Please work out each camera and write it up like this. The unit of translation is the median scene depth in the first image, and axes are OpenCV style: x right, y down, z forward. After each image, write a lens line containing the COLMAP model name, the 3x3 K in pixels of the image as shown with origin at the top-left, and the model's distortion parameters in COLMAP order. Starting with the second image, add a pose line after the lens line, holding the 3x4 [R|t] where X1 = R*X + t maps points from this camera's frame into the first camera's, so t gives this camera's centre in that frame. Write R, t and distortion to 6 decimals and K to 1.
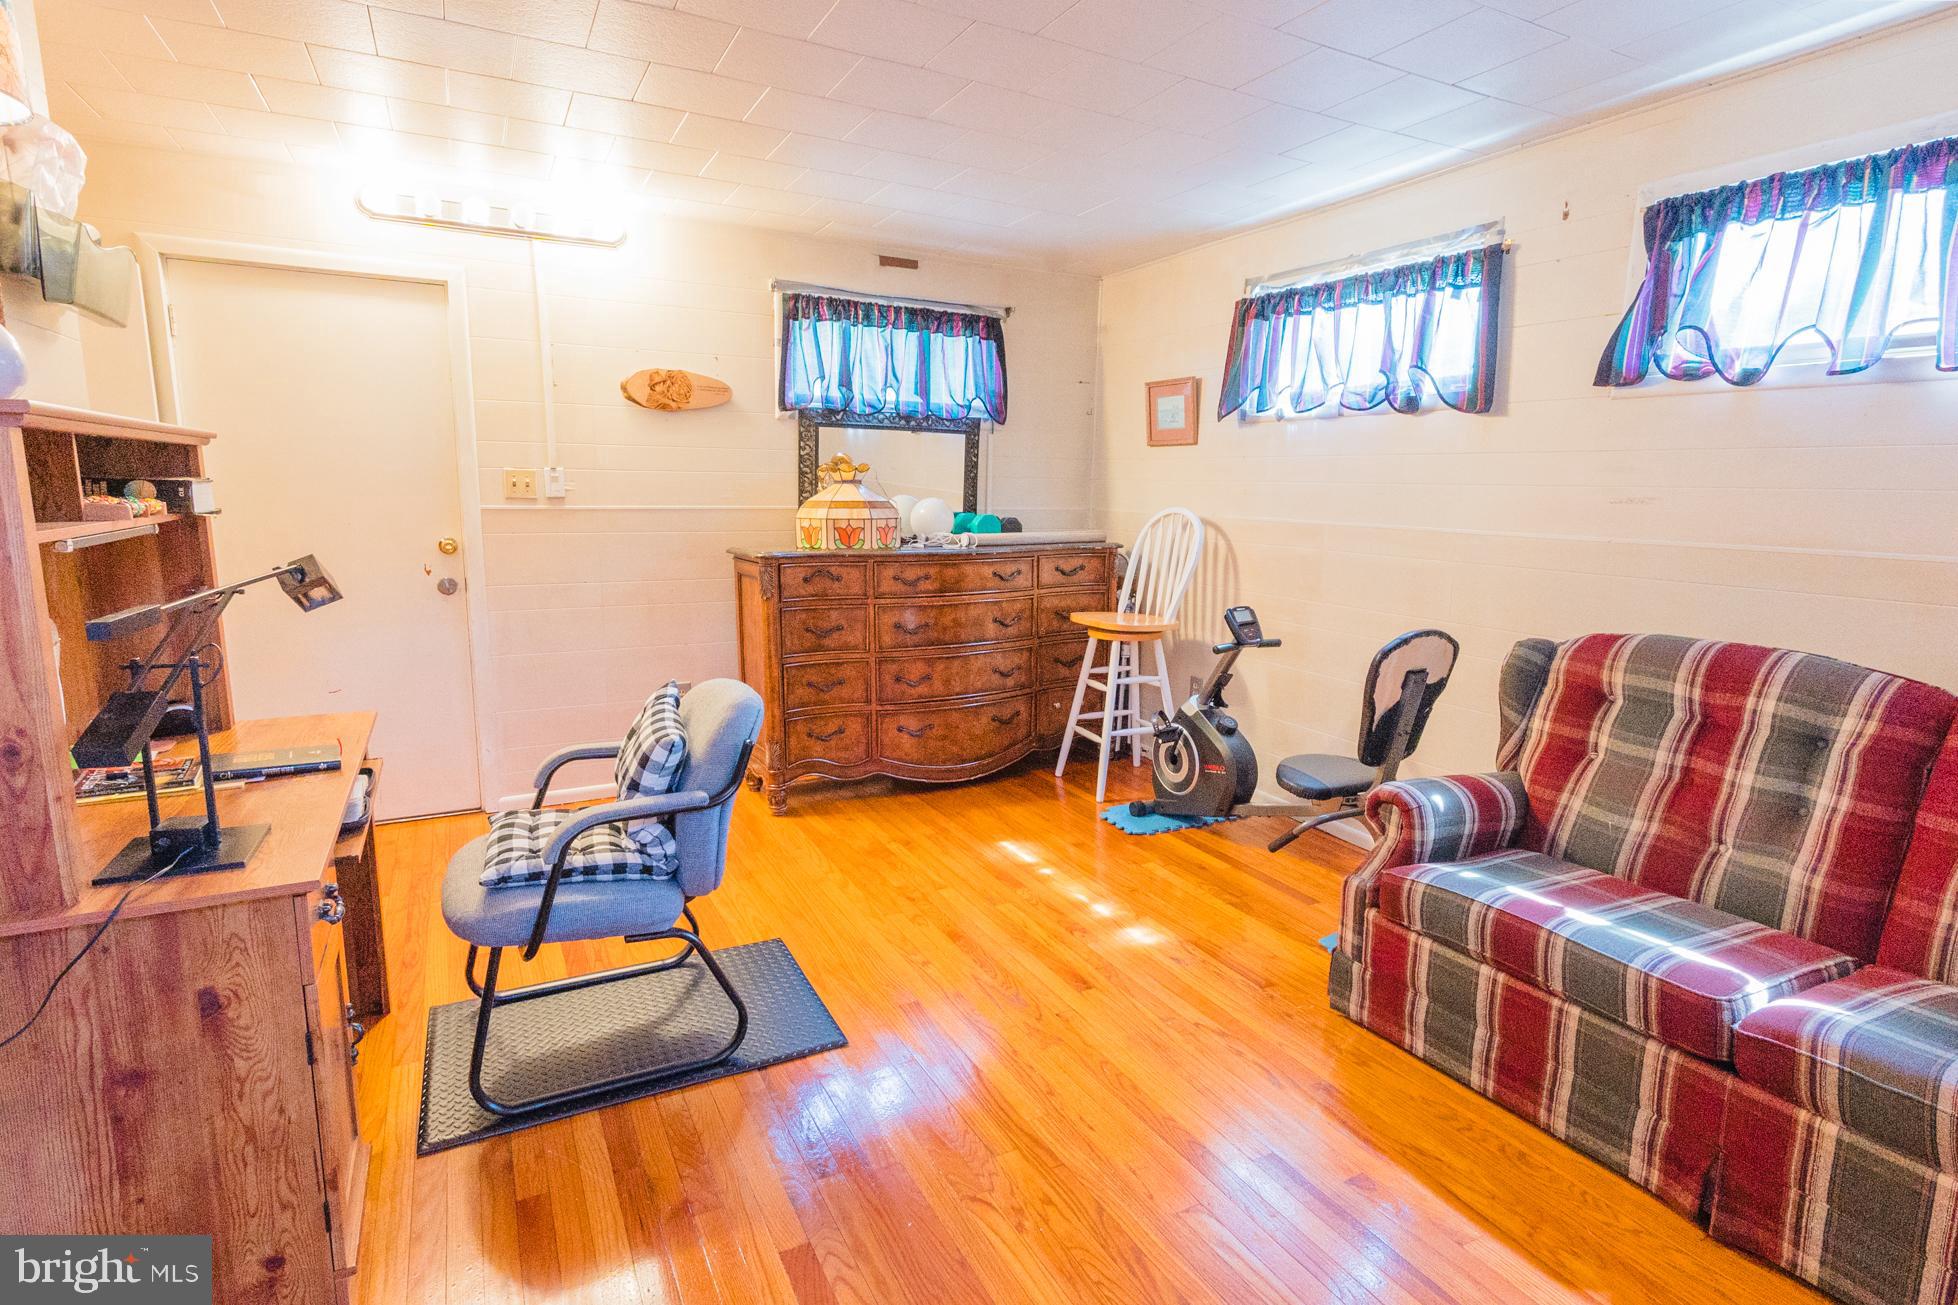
lens RADIAL K [[977.7, 0, 979.7], [0, 977.7, 647.2], [0, 0, 1]] dist [0.001312, 0.002053]
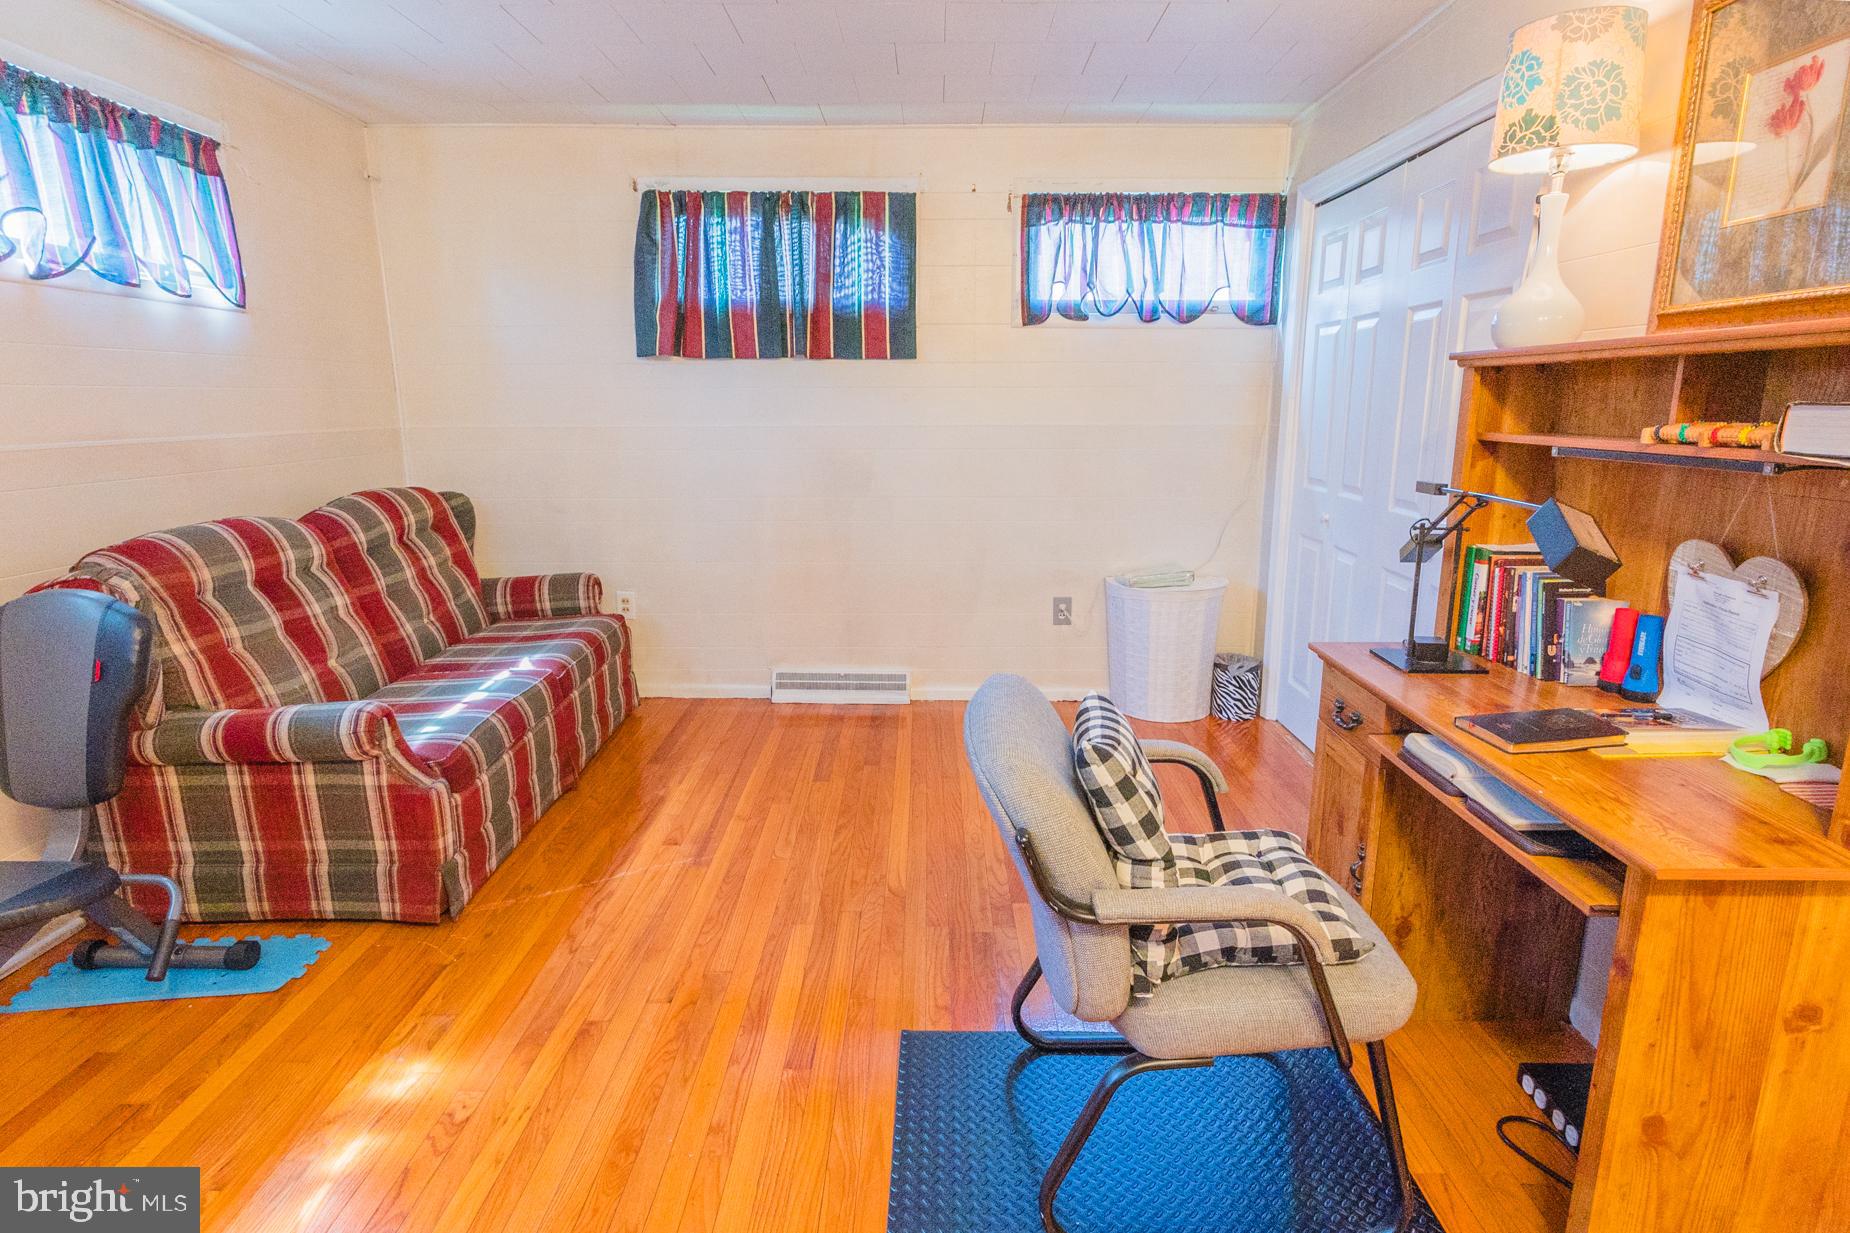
lens RADIAL K [[923.8, 0, 928.3], [0, 923.8, 608.1], [0, 0, 1]] dist [0.001312, 0.002053]
pose [[-0.889469, -0.115875, 0.442062, -0.288499], [0.060534, 0.928922, 0.365293, -0.155263], [-0.452970, 0.351676, -0.819233, 0.913644]]
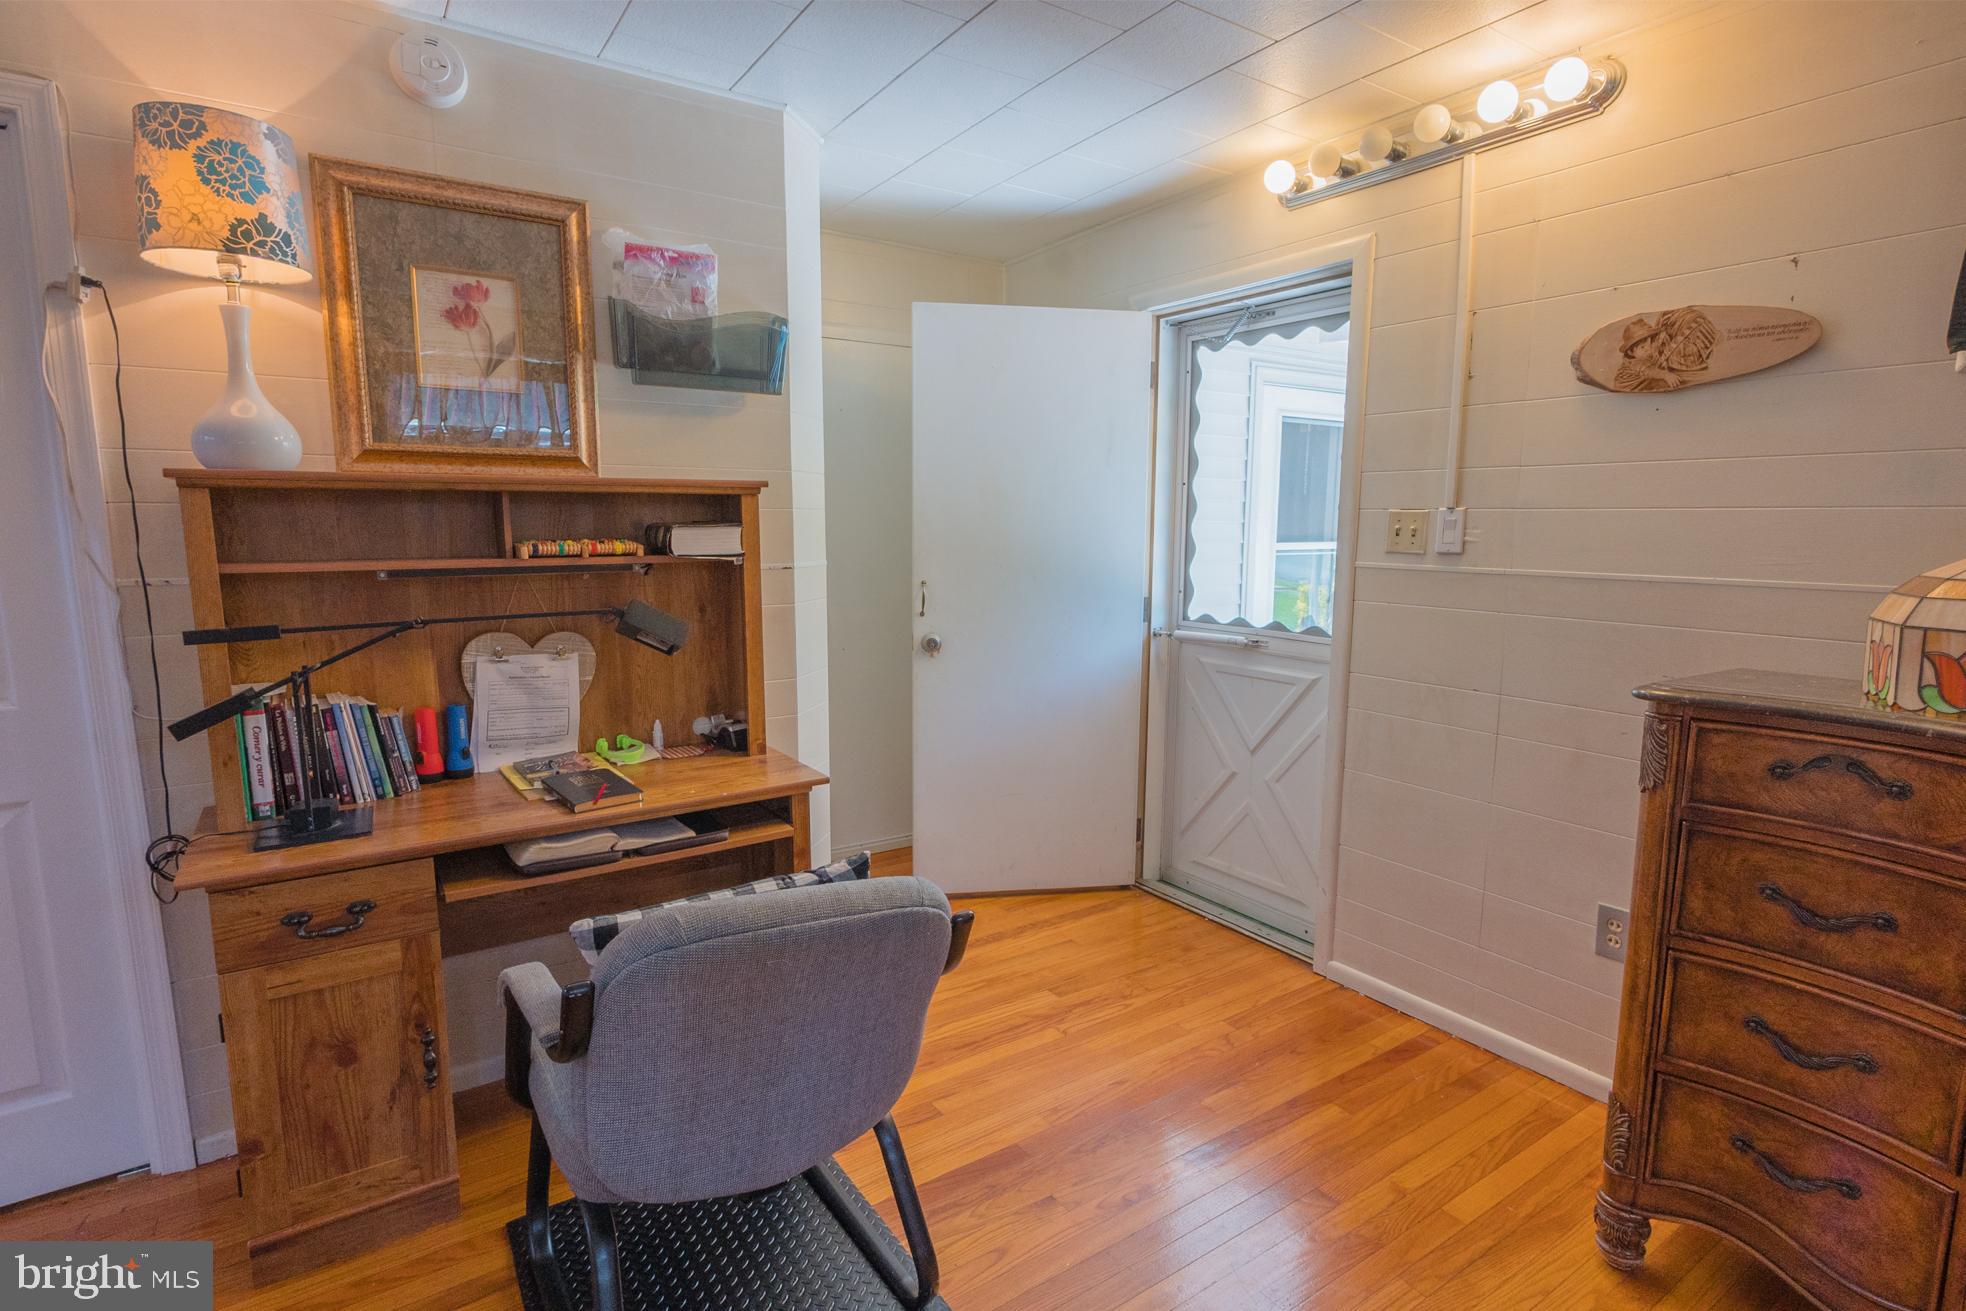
lens RADIAL K [[981.7, 0, 985.5], [0, 981.7, 652.7], [0, 0, 1]] dist [0.001312, 0.002053]
pose [[0.103803, 0.125476, -0.986651, 0.175069], [-0.162332, 0.980845, 0.107659, -0.105512], [0.981261, 0.148990, 0.122183, 0.614189]]
